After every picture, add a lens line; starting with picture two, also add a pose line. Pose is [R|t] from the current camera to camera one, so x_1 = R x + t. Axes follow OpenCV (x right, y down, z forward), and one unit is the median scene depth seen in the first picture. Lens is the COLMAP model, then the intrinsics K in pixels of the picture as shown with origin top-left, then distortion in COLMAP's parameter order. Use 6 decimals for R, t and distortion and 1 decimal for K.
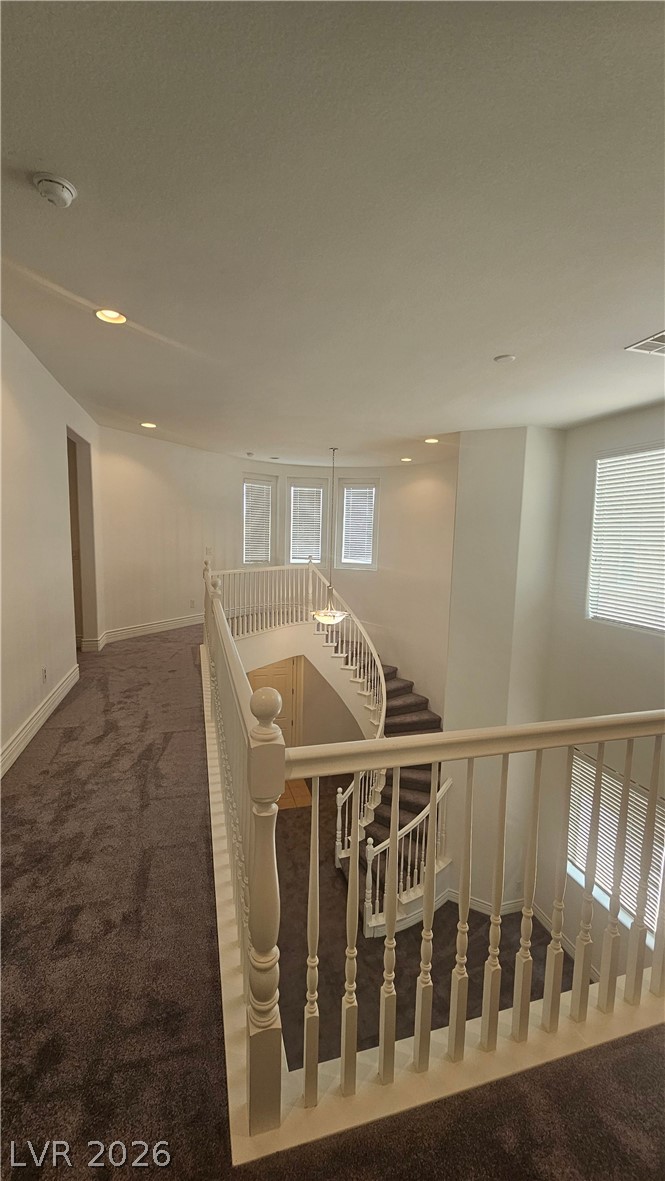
lens RADIAL K [[488.2, 0, 335.3], [0, 488.2, 588.6], [0, 0, 1]] dist [0.018581, -0.000051]
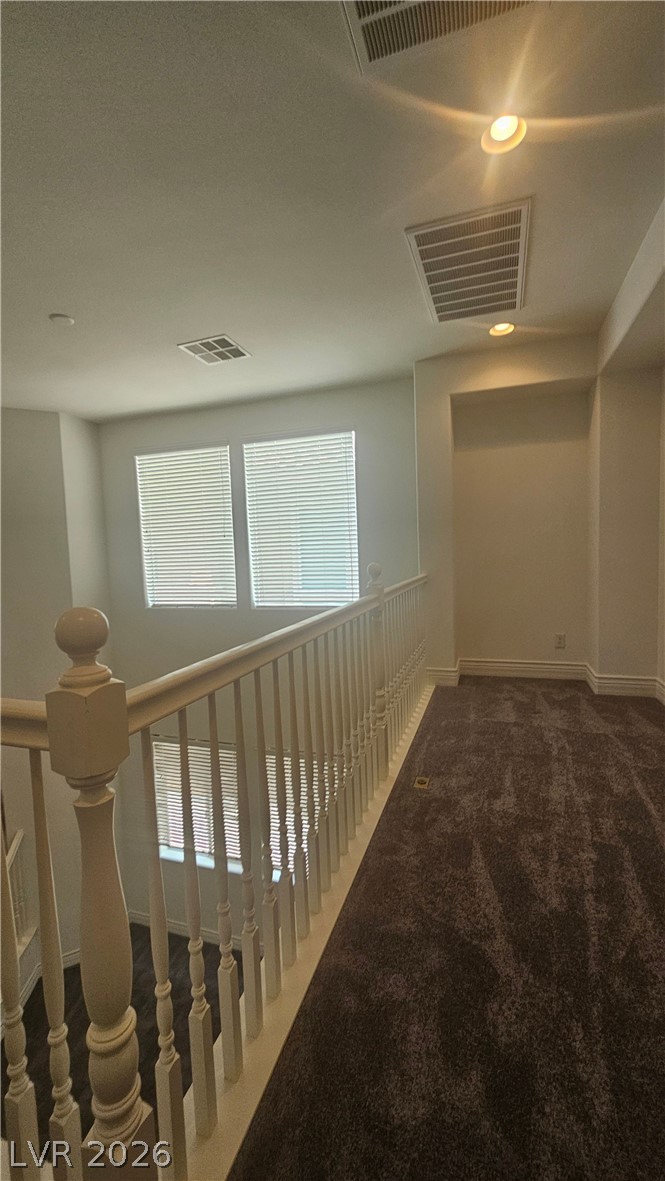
lens RADIAL K [[488.2, 0, 329.8], [0, 488.2, 582.3], [0, 0, 1]] dist [0.018581, -0.000051]
pose [[0.579374, -0.100005, 0.808903, -0.101921], [0.142811, 0.989547, 0.020050, 0.043990], [-0.802453, 0.103904, 0.587600, 0.075360]]
